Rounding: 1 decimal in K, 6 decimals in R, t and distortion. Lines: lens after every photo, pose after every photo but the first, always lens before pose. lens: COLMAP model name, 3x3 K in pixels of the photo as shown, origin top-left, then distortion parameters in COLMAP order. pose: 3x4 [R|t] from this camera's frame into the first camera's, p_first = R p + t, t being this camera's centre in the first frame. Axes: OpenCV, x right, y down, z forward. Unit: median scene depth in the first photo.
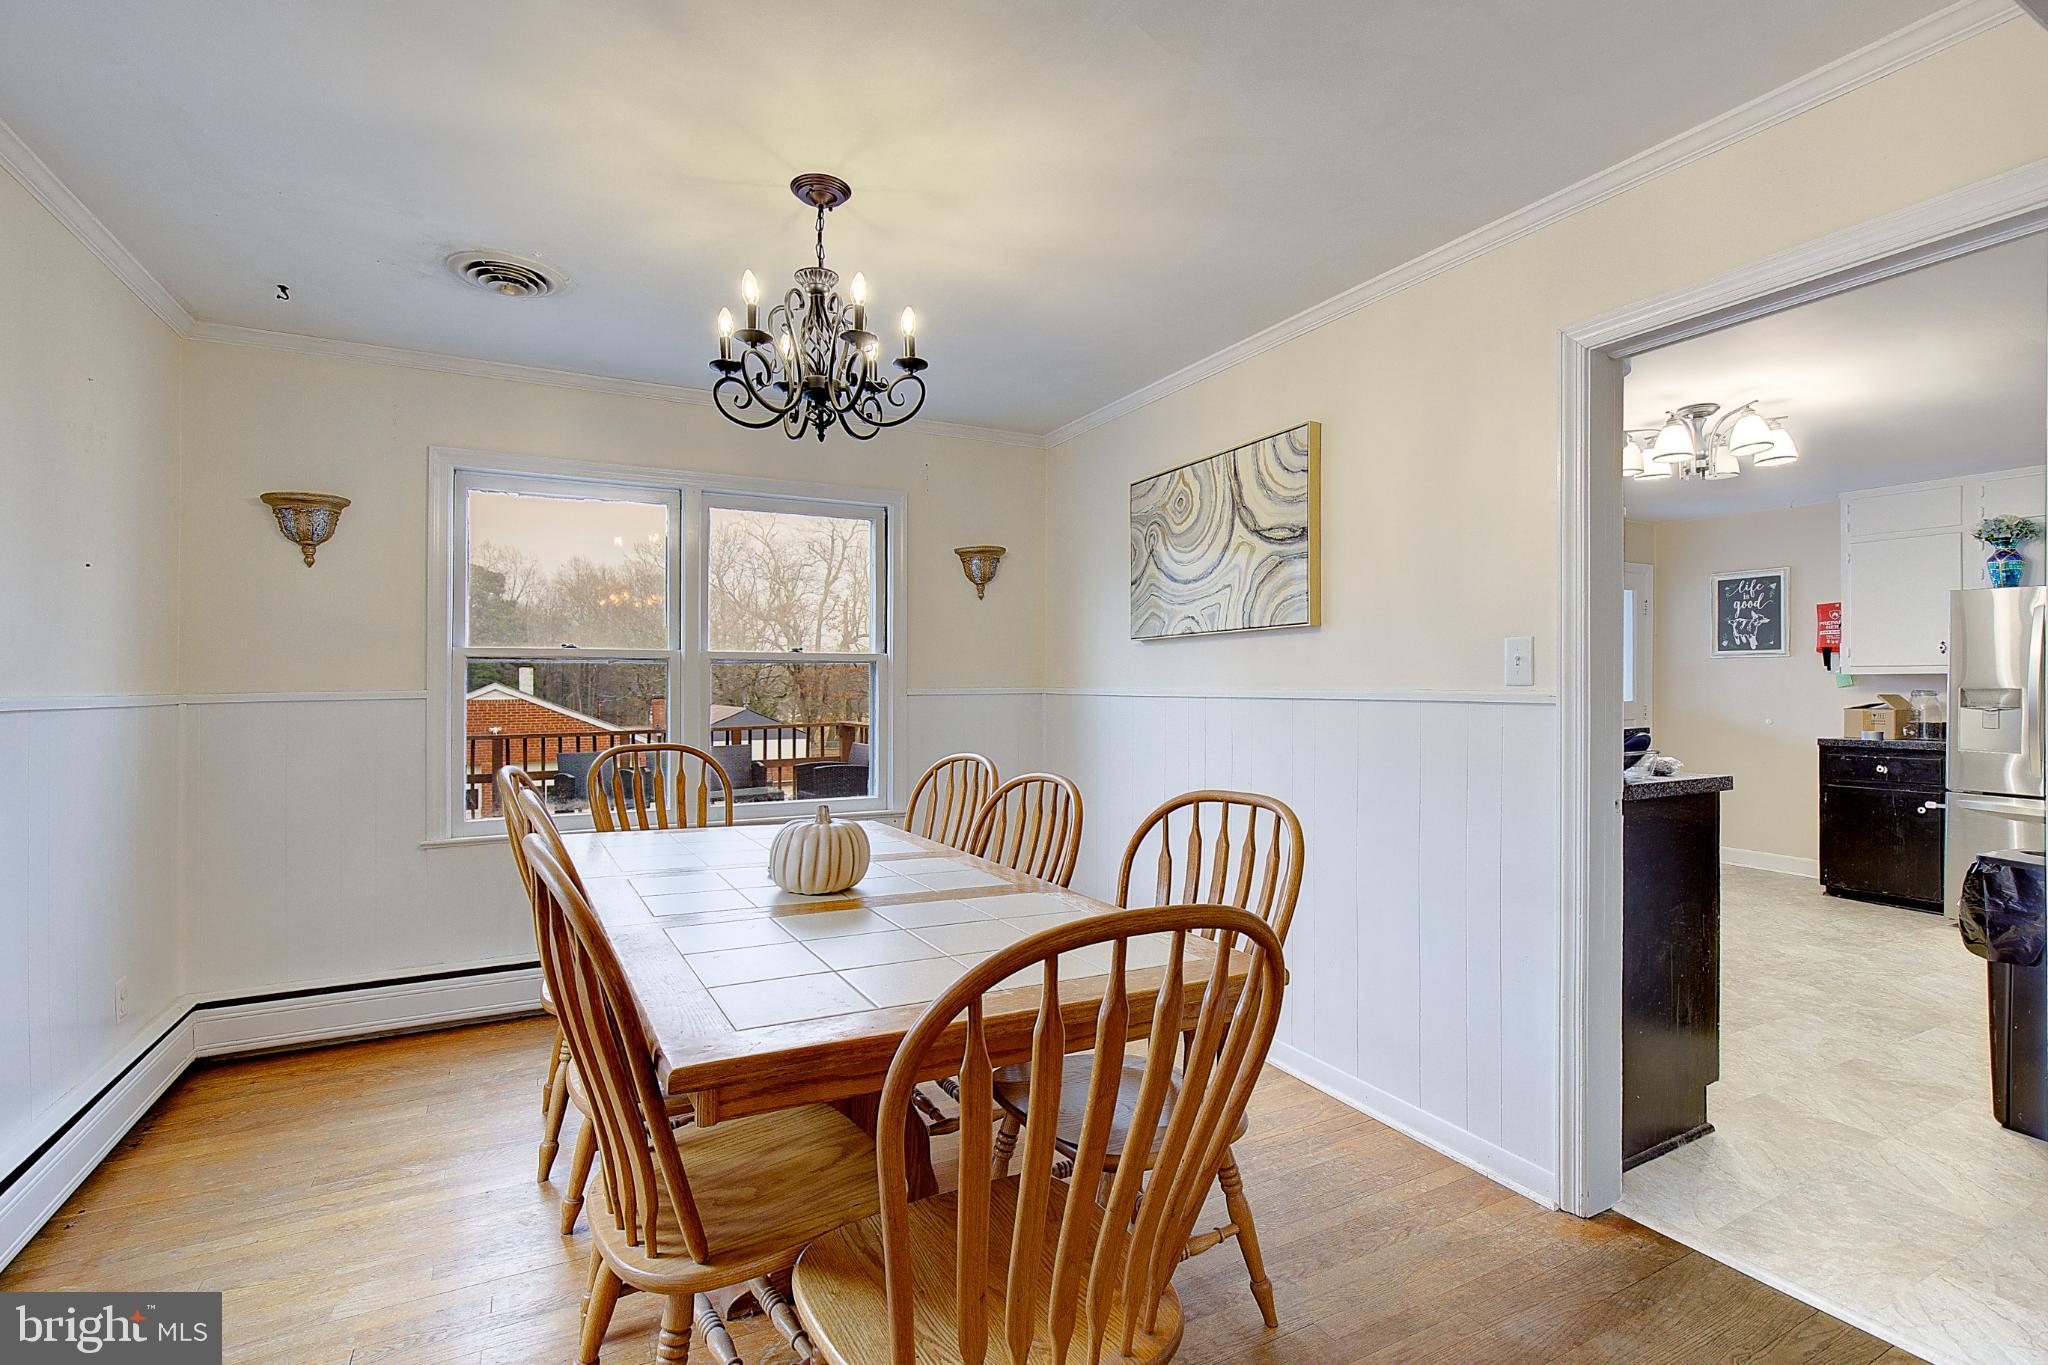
lens RADIAL K [[964.7, 0, 1033.9], [0, 964.7, 665.2], [0, 0, 1]] dist [-0.015929, 0.000940]
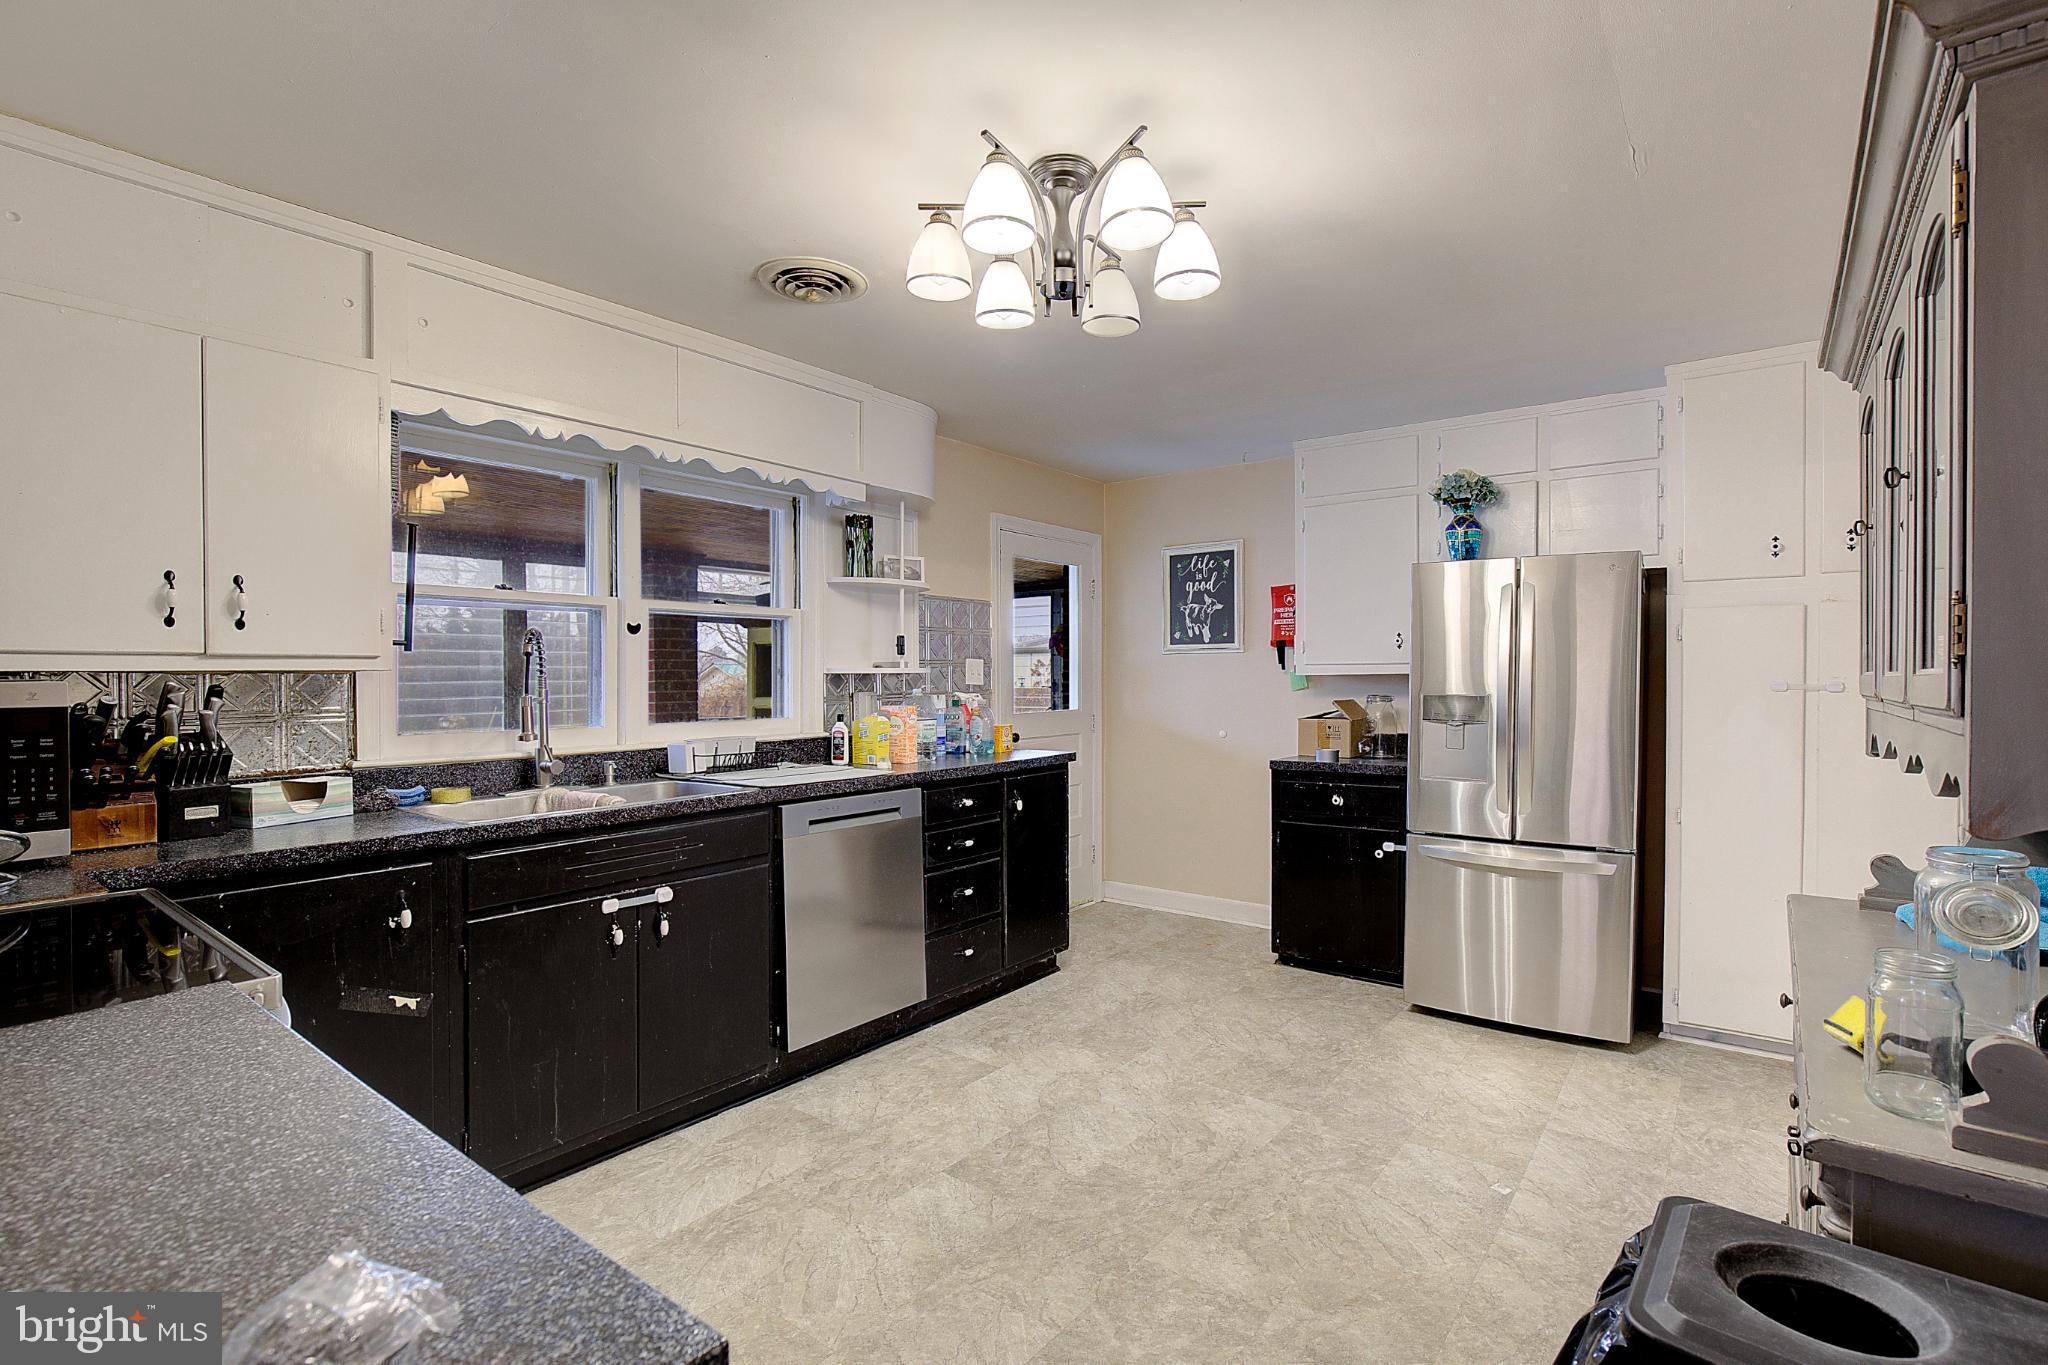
lens RADIAL K [[964.7, 0, 1023.1], [0, 964.7, 673.7], [0, 0, 1]] dist [-0.015929, 0.000940]
pose [[0.914030, -0.007974, 0.405568, 0.333826], [0.002870, 0.999909, 0.013192, -0.002317], [-0.405636, -0.010894, 0.913970, 0.382336]]
